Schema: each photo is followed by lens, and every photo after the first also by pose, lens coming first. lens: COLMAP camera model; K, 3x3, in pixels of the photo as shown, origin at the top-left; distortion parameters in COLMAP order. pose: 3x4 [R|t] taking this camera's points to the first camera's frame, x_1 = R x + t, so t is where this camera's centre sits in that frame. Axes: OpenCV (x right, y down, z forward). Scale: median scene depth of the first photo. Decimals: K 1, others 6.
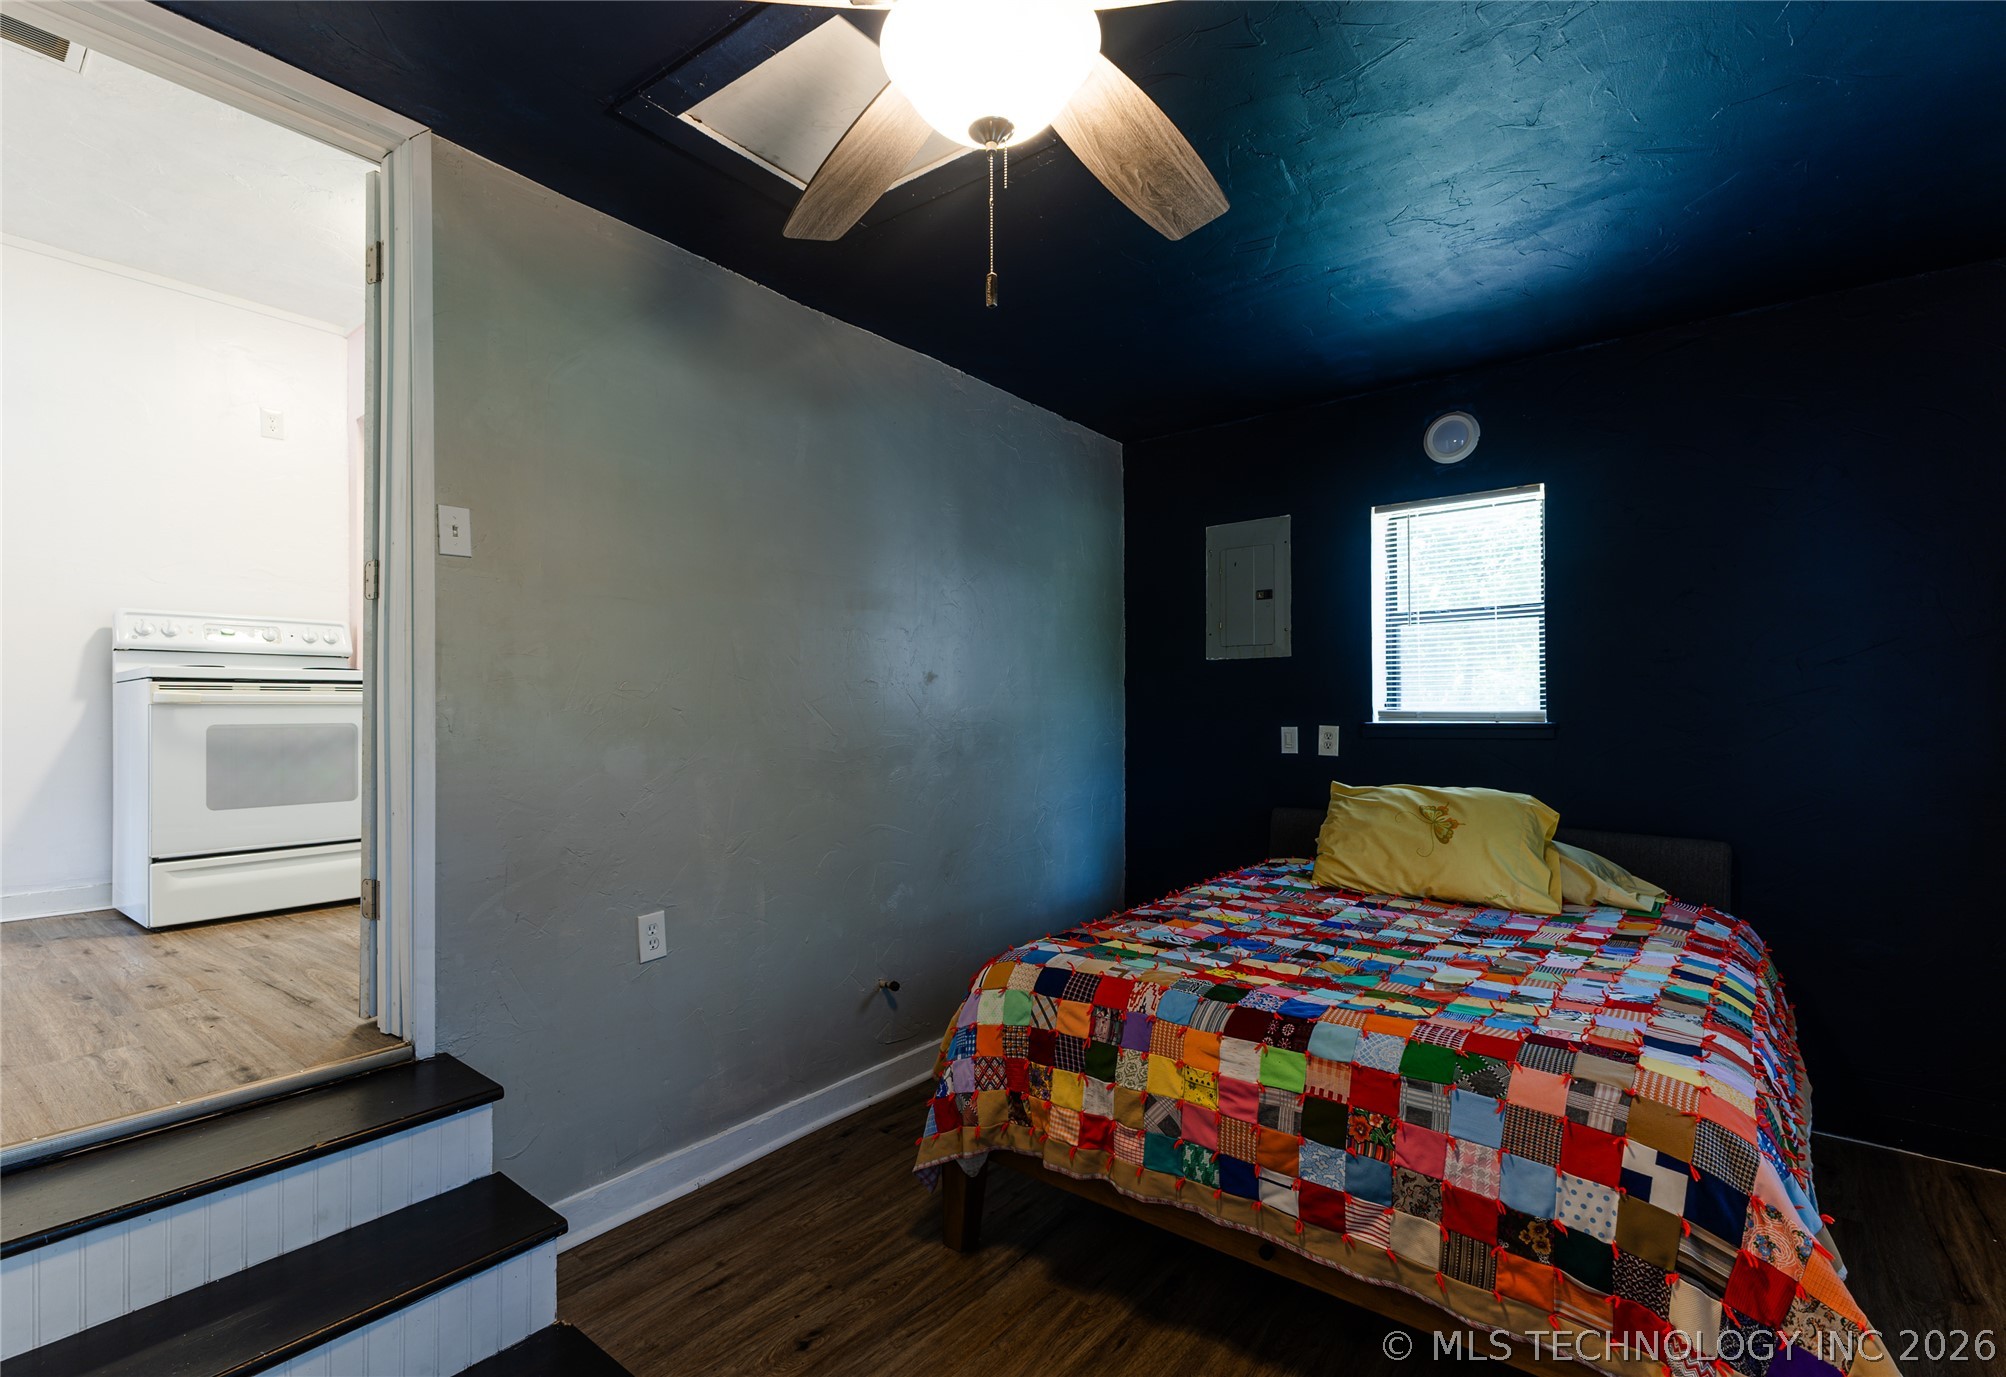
lens RADIAL K [[902.1, 0, 1001.7], [0, 902.1, 713.5], [0, 0, 1]] dist [0.008299, -0.000641]
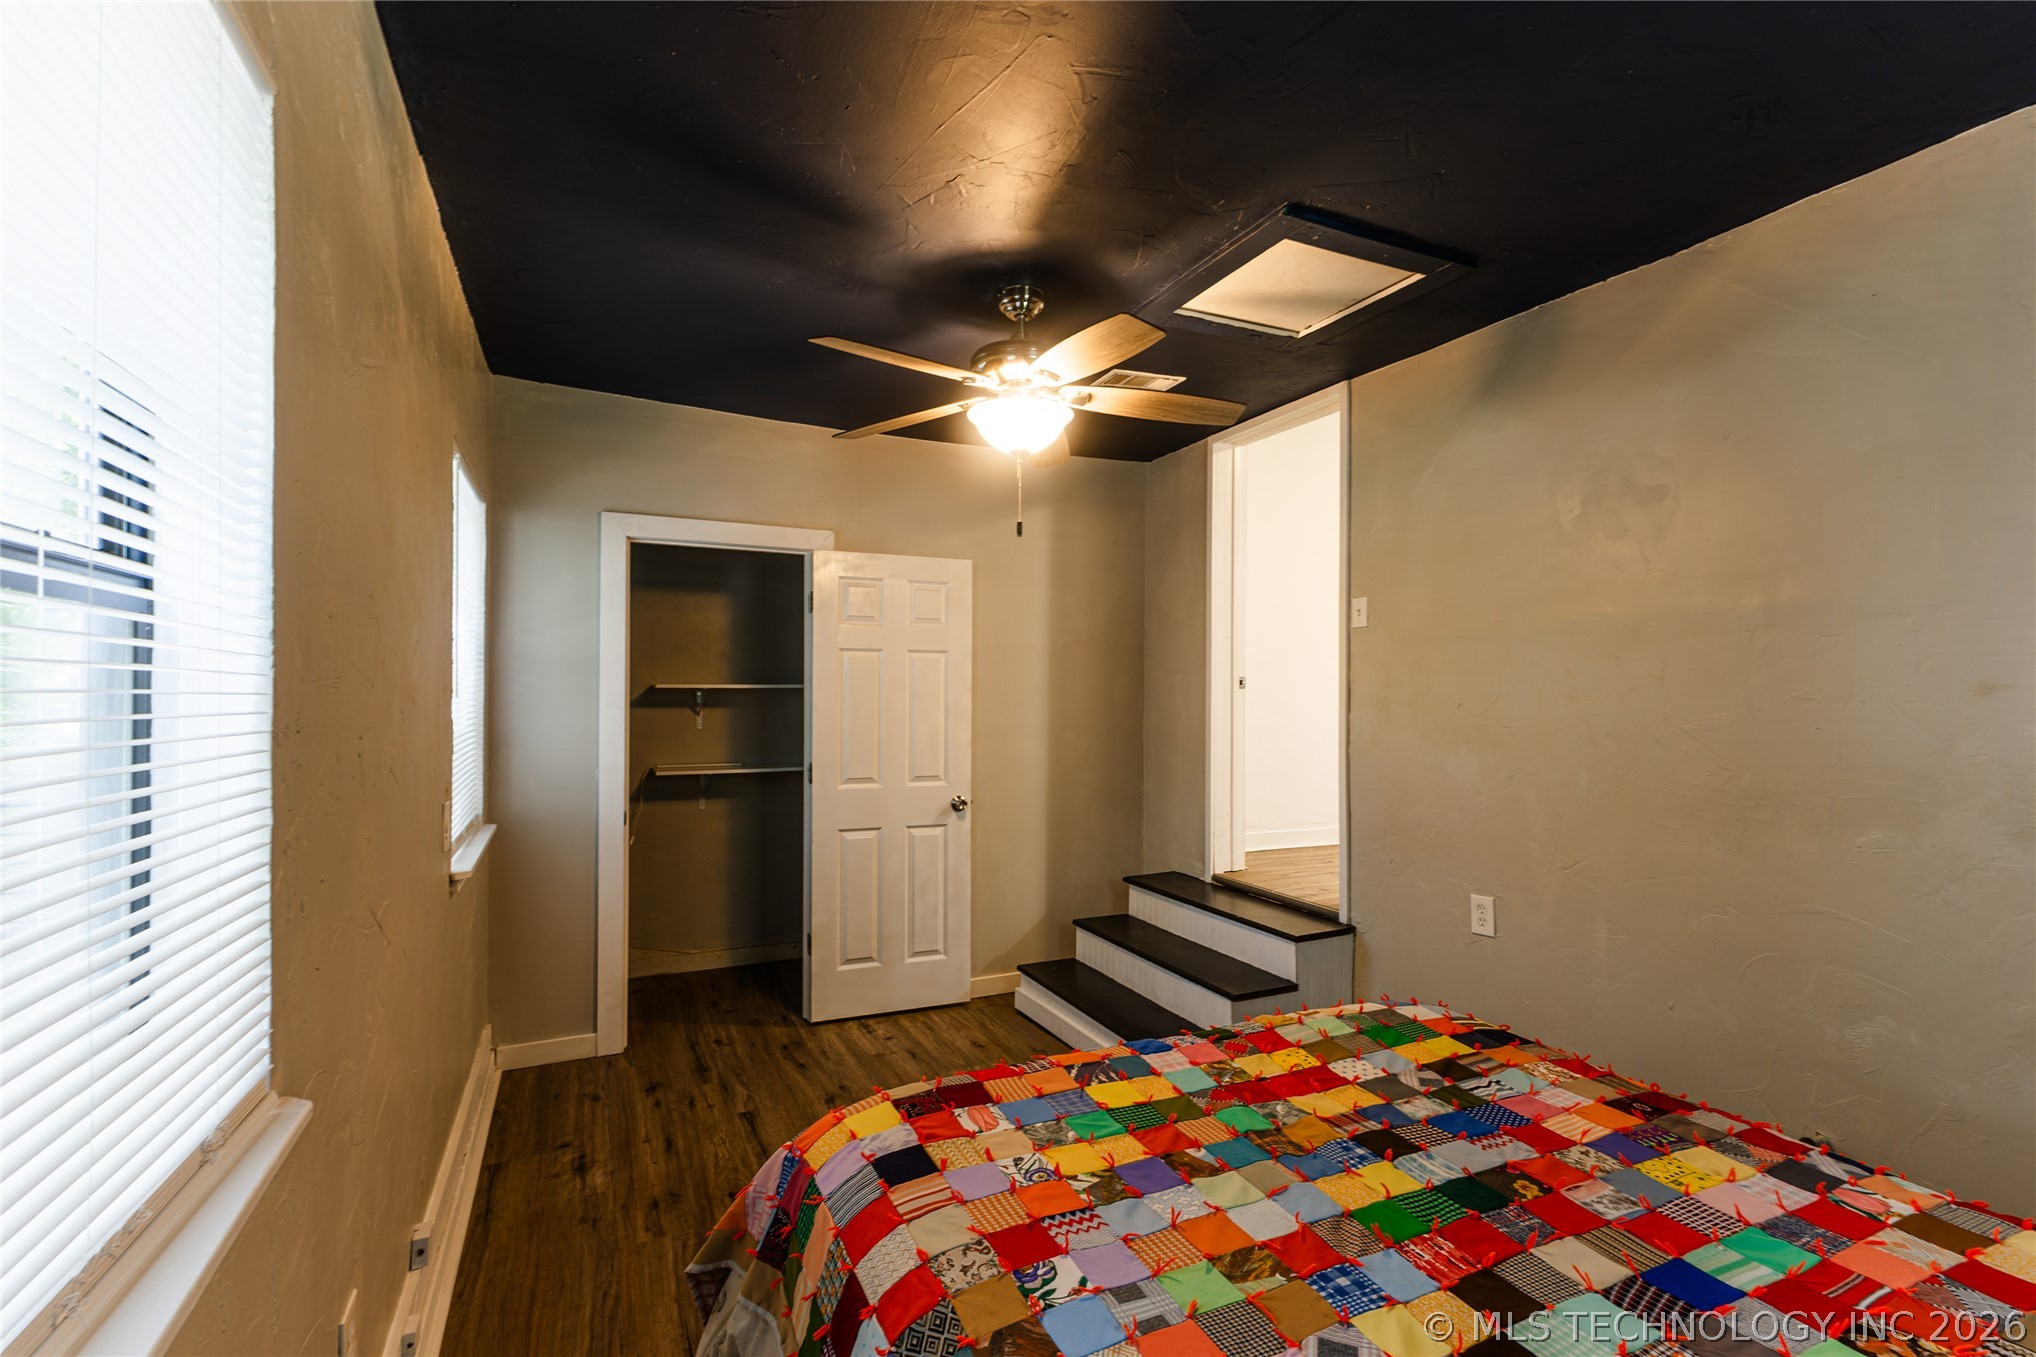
lens RADIAL K [[897.0, 0, 1022.3], [0, 897.0, 687.7], [0, 0, 1]] dist [0.010071, -0.001517]
pose [[-0.425491, -0.005115, -0.904948, 1.002906], [-0.005014, 0.999982, -0.003295, -0.050145], [0.904949, 0.003136, -0.425509, 1.006654]]
